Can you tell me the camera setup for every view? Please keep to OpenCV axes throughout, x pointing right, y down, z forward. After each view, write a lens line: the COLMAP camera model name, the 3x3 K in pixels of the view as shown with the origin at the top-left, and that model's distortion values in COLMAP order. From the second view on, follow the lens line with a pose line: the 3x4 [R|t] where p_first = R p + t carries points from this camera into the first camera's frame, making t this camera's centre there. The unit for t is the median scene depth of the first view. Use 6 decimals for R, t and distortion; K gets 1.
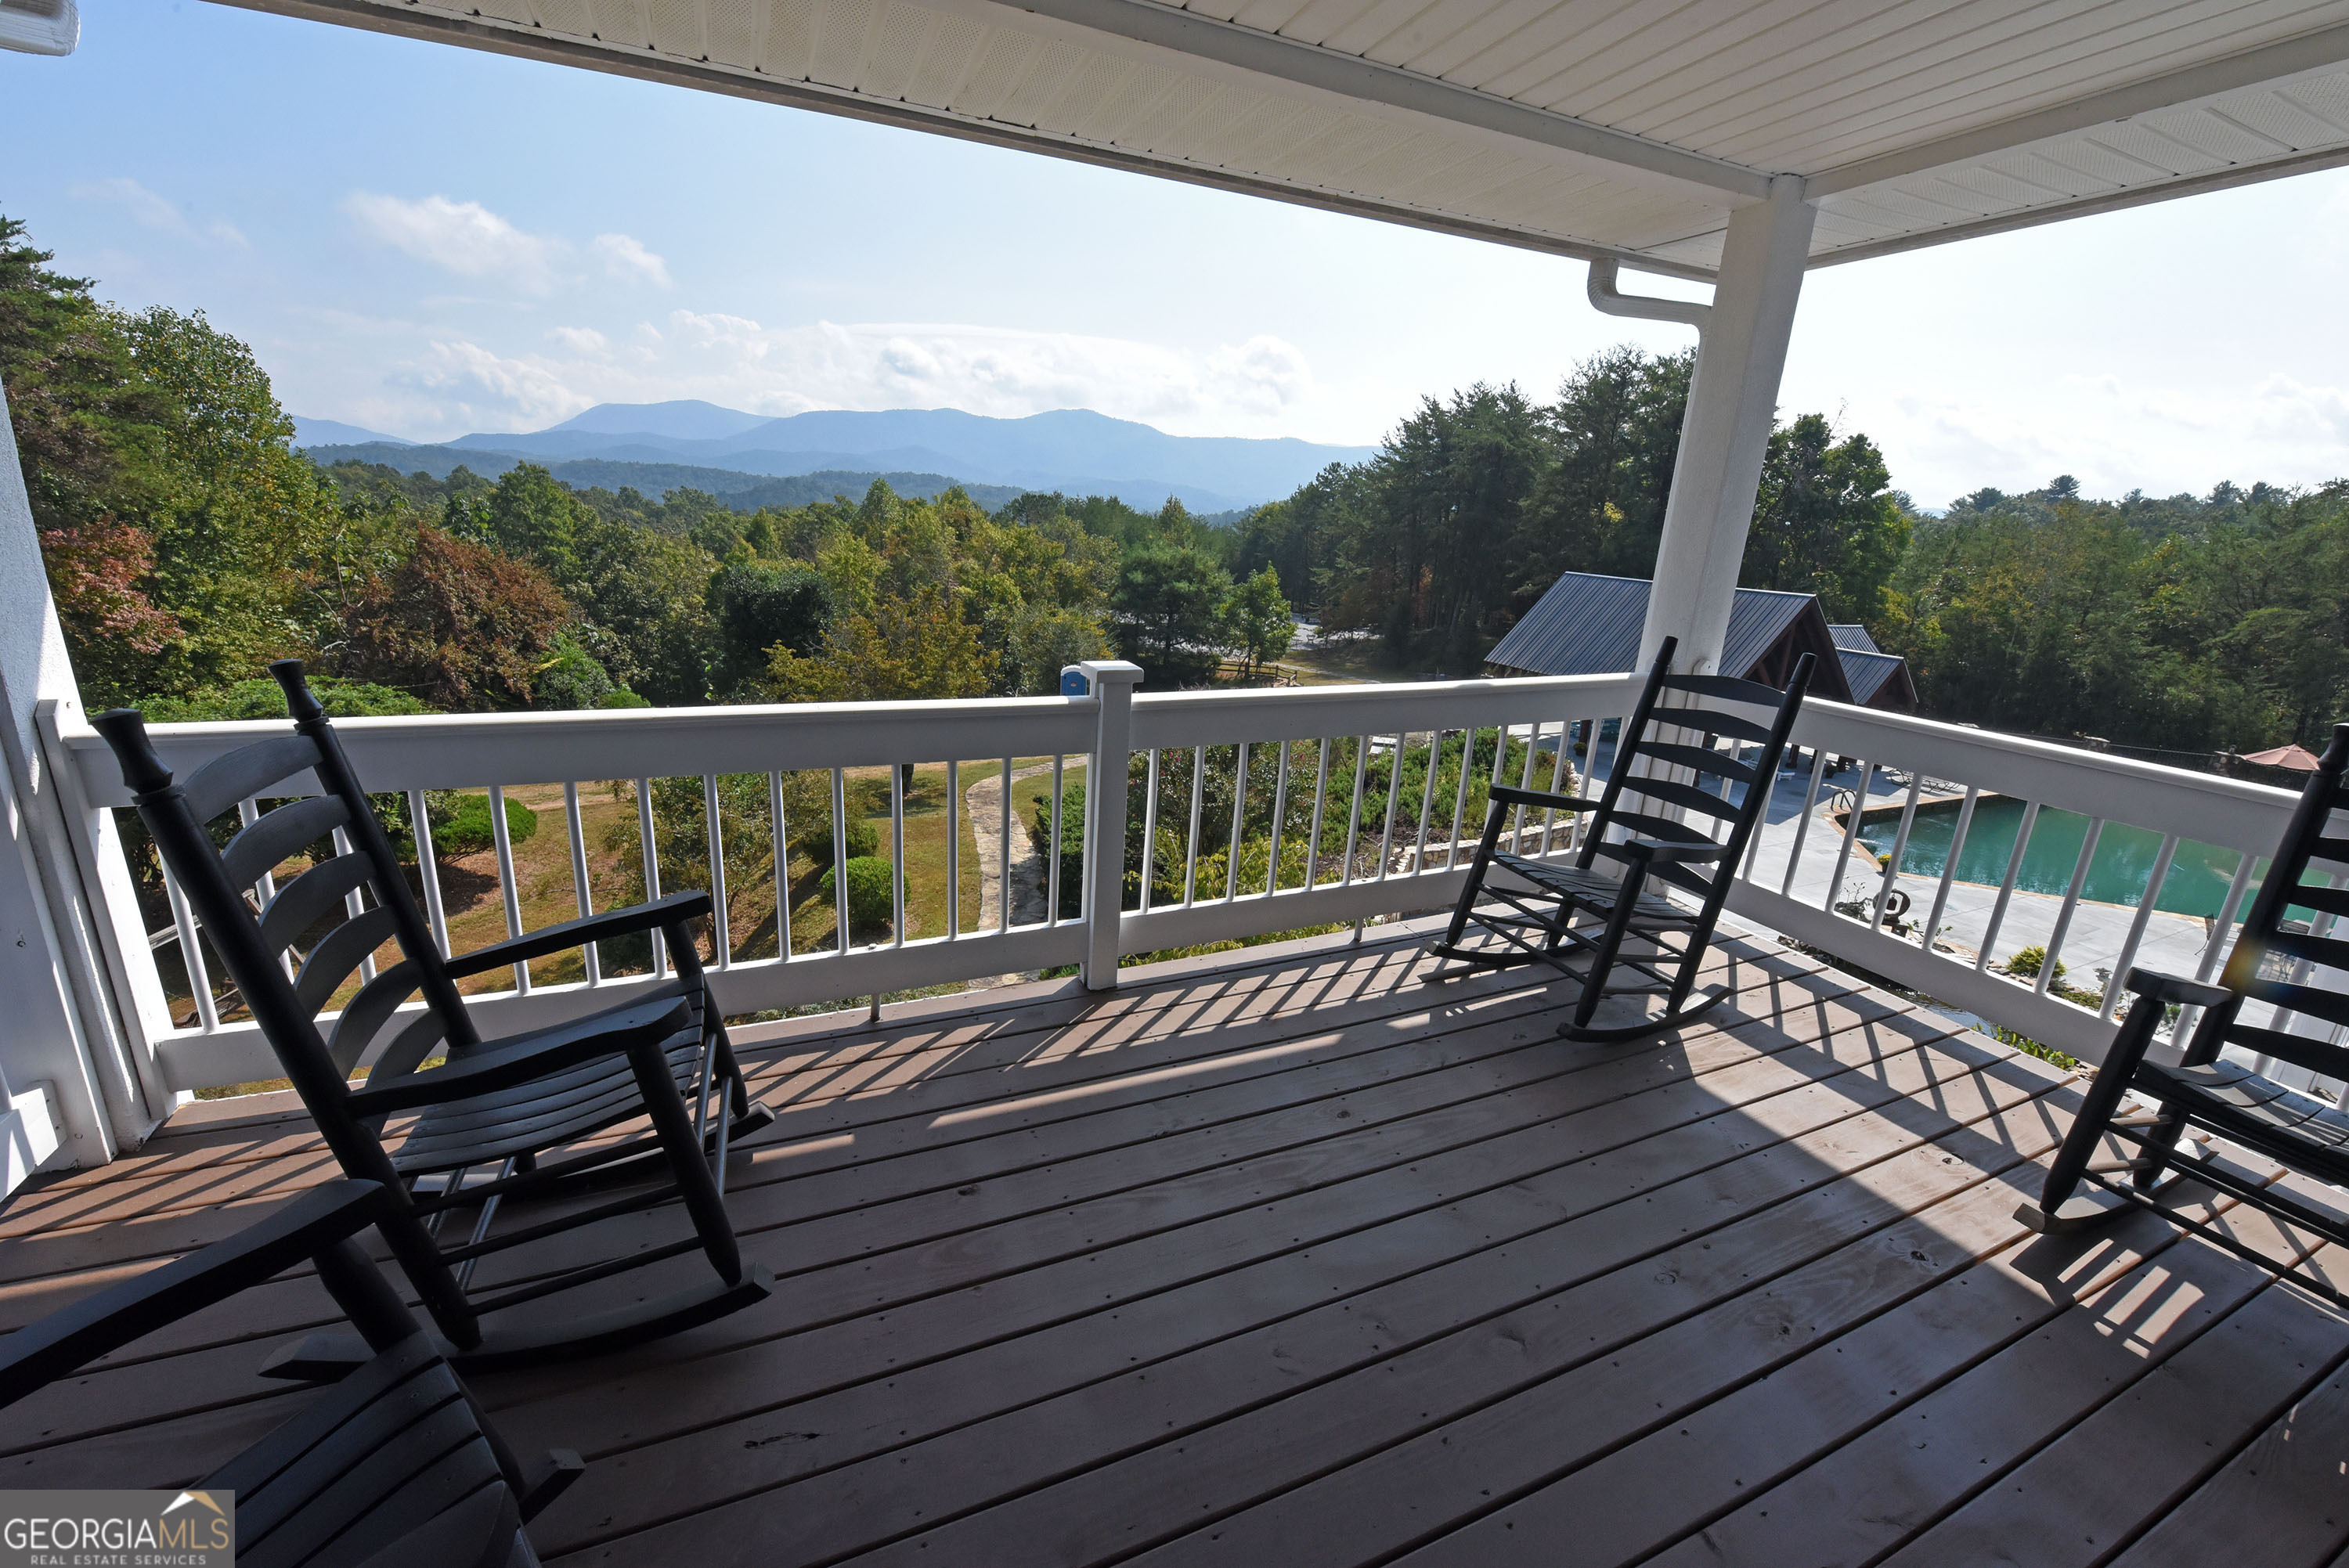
lens RADIAL K [[939.5, 0, 1168.6], [0, 939.5, 781.0], [0, 0, 1]] dist [-0.014328, -0.001818]
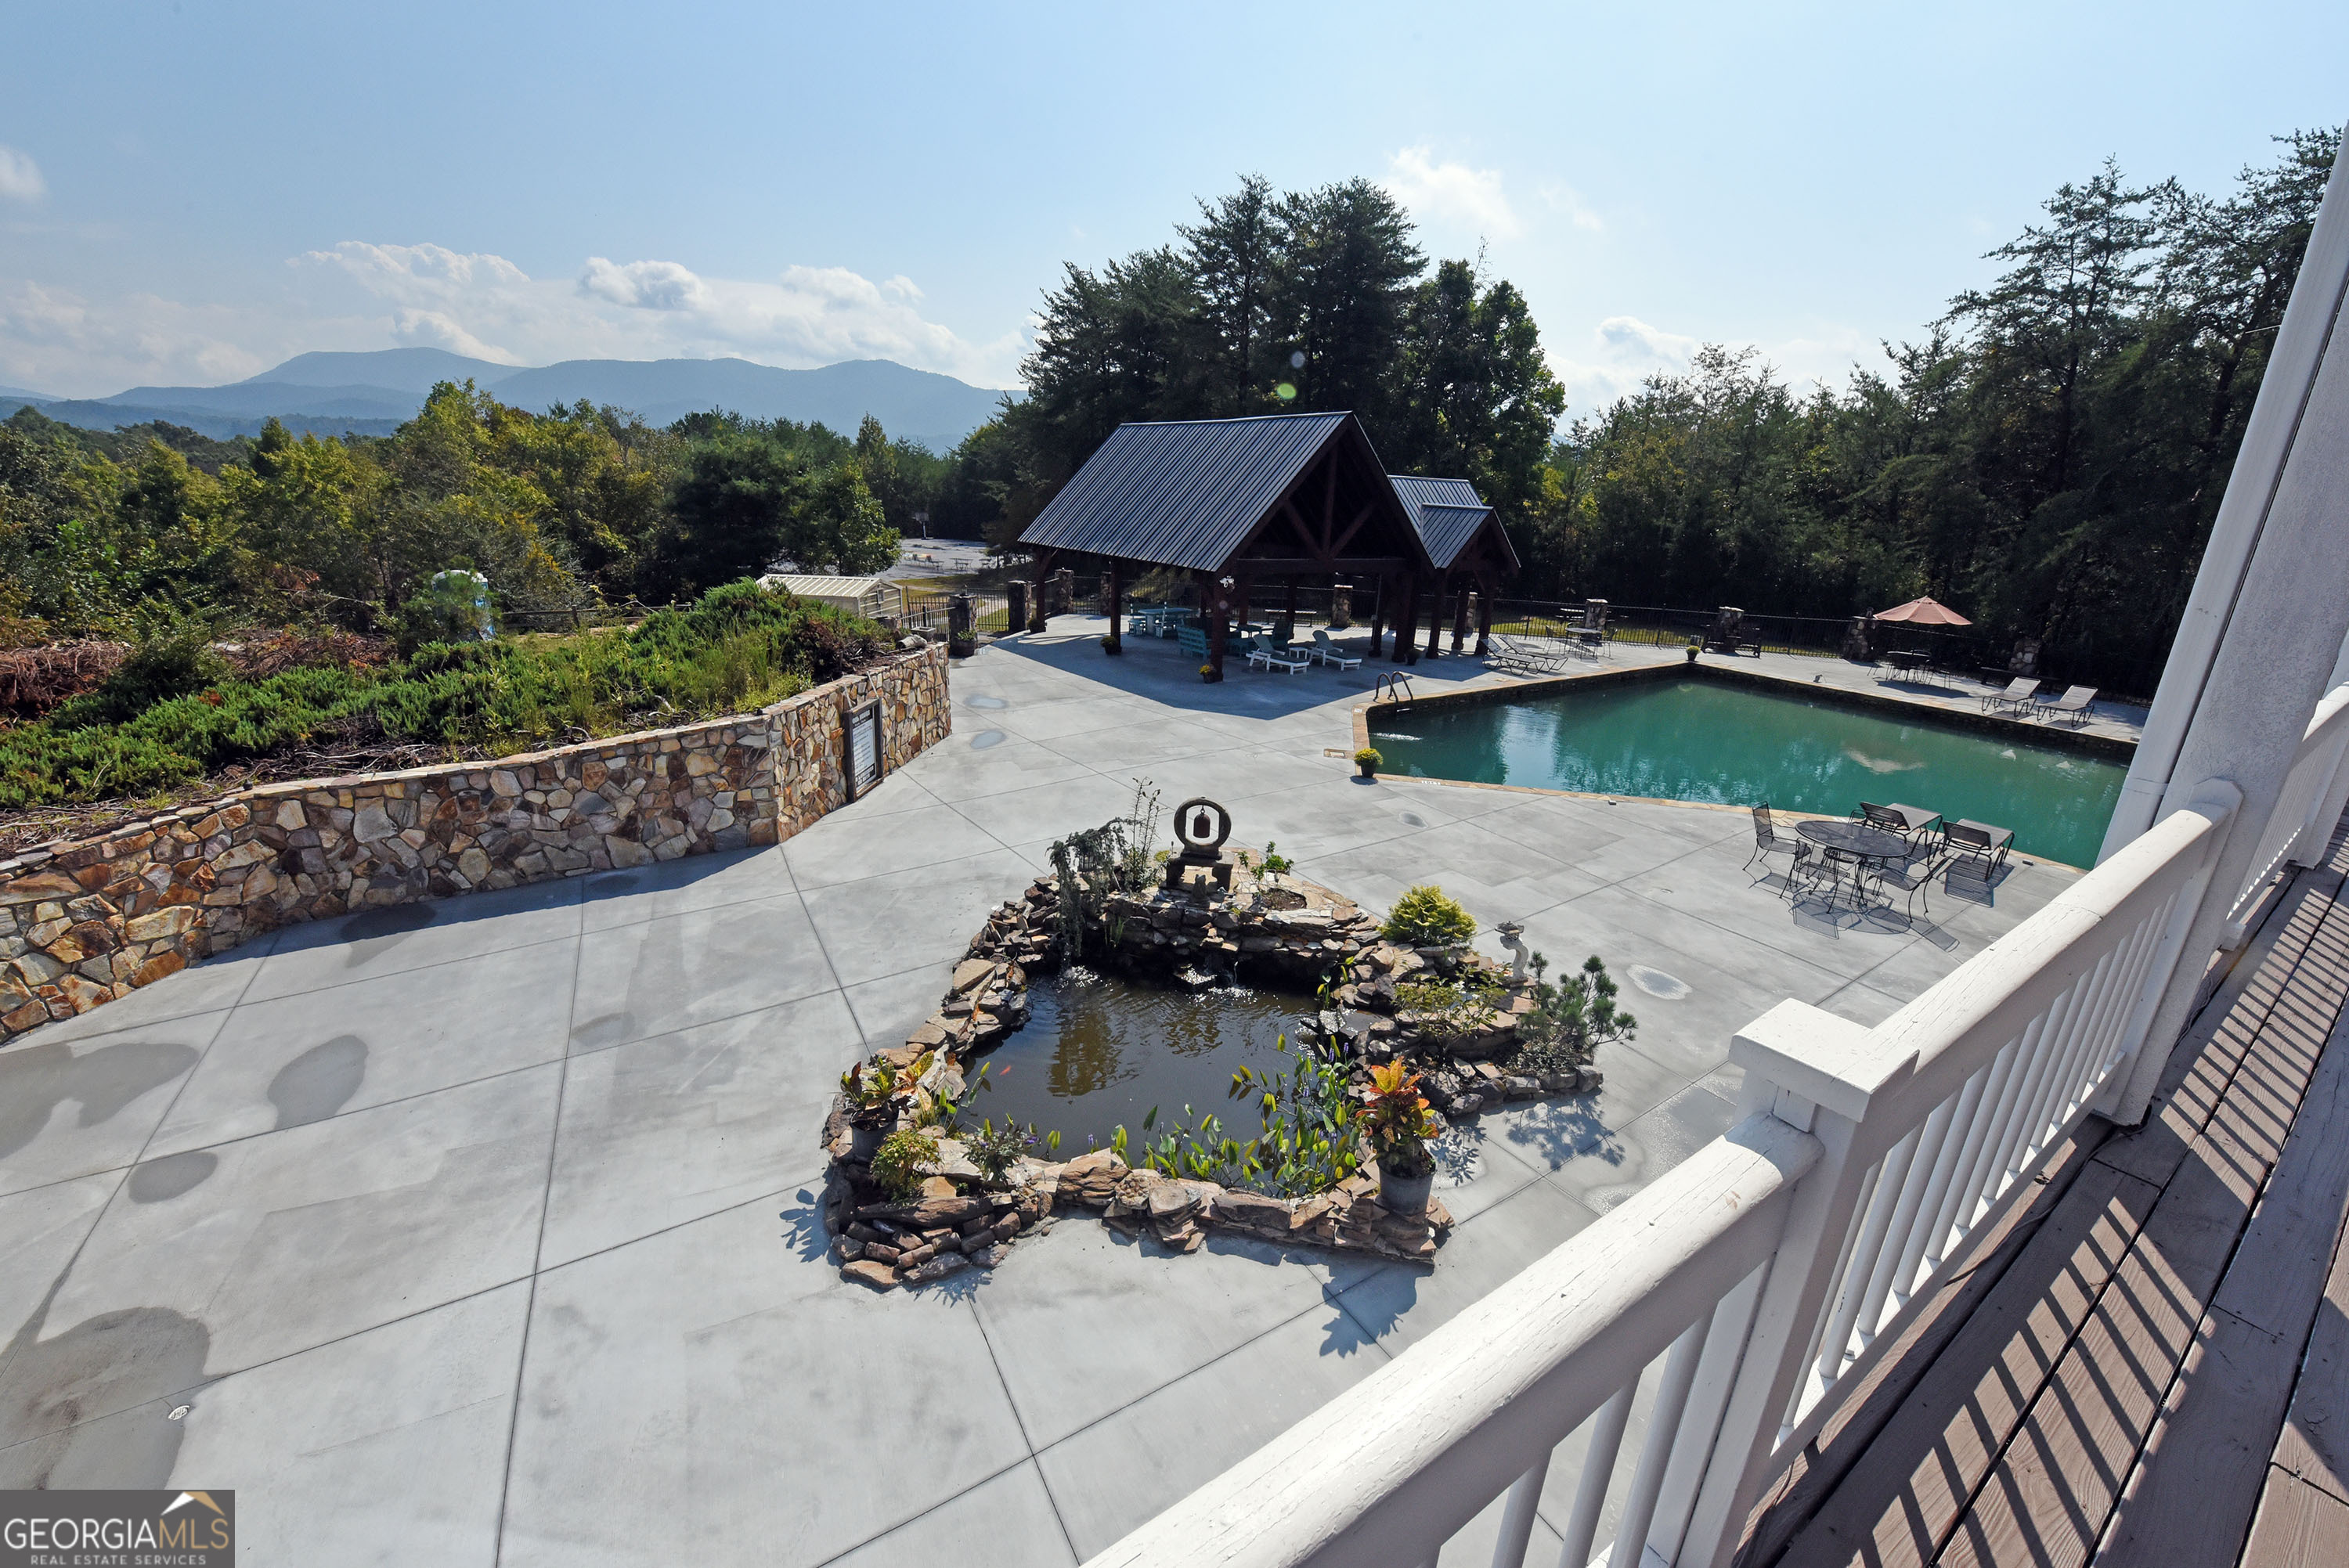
lens RADIAL K [[939.5, 0, 1169.0], [0, 939.5, 780.7], [0, 0, 1]] dist [-0.014328, -0.001818]
pose [[0.983233, -0.067255, 0.169495, 0.258115], [0.060172, 0.997100, 0.046594, 0.031049], [-0.172138, -0.035614, 0.984429, 0.180793]]
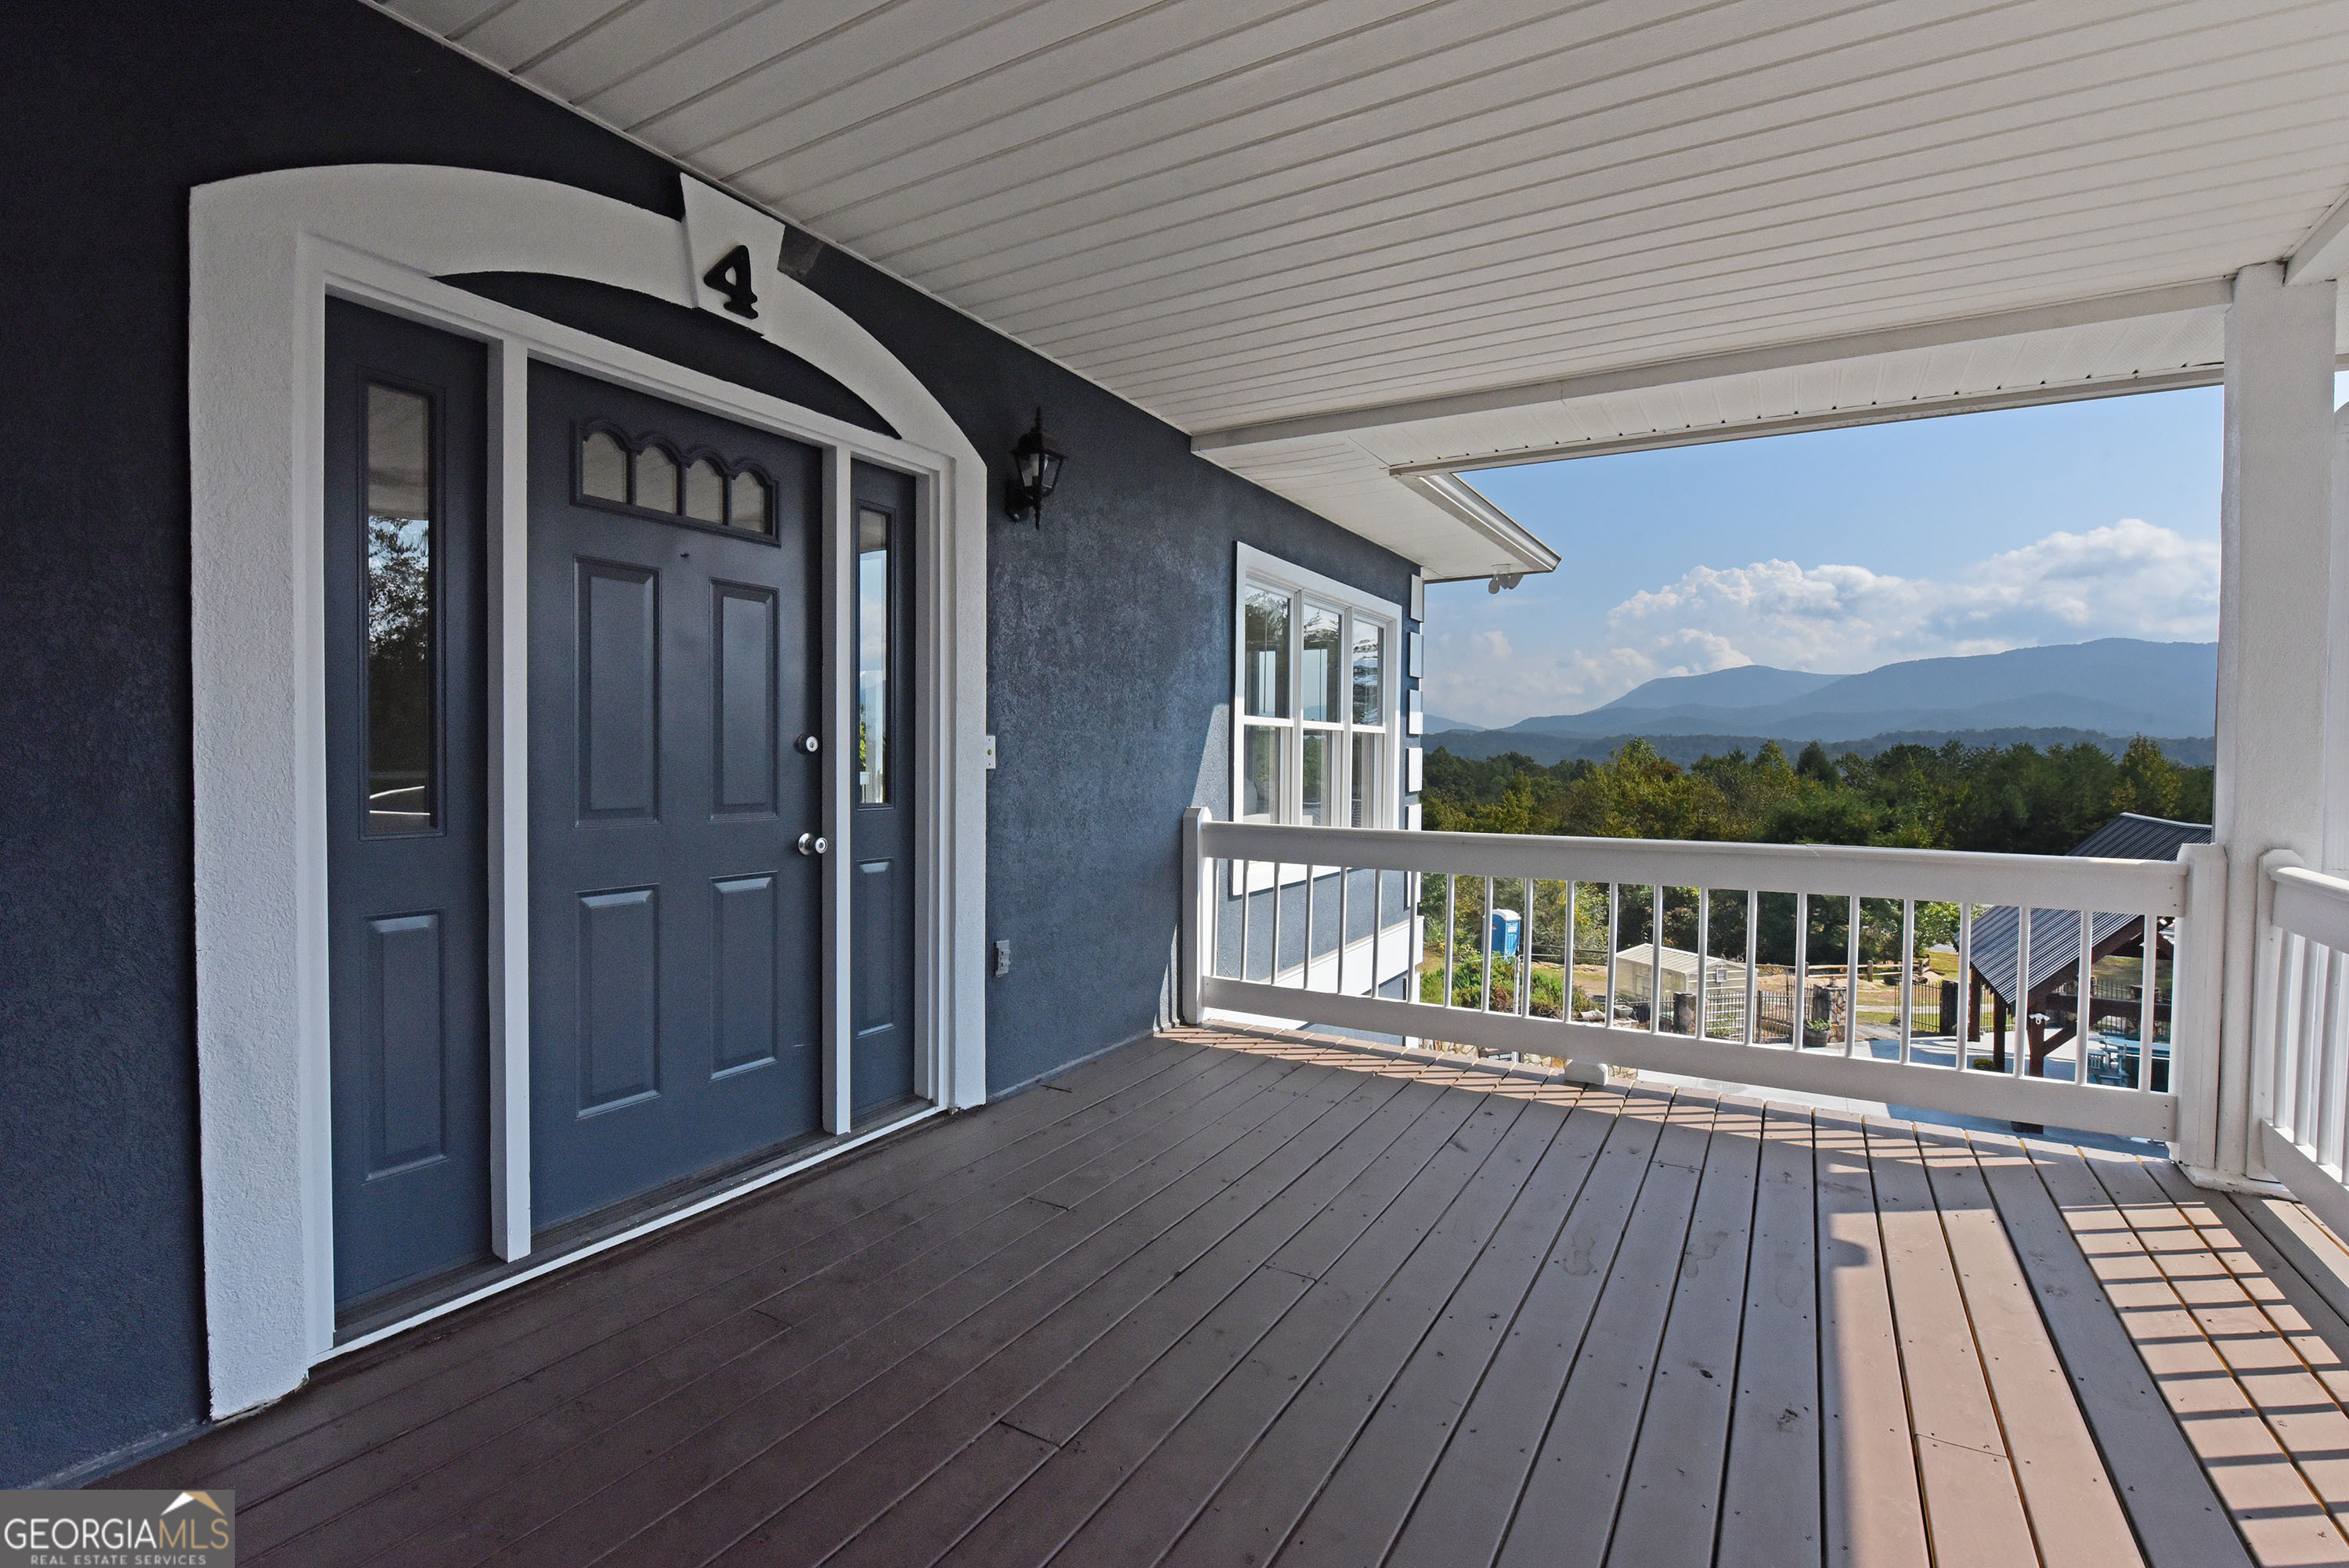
lens RADIAL K [[1078.7, 0, 1173.0], [0, 1078.7, 794.3], [0, 0, 1]] dist [-0.002335, -0.000302]
pose [[0.585861, -0.016328, -0.810247, 0.527319], [-0.202323, 0.965192, -0.165743, 0.014517], [0.784750, 0.261034, 0.562165, 0.059655]]
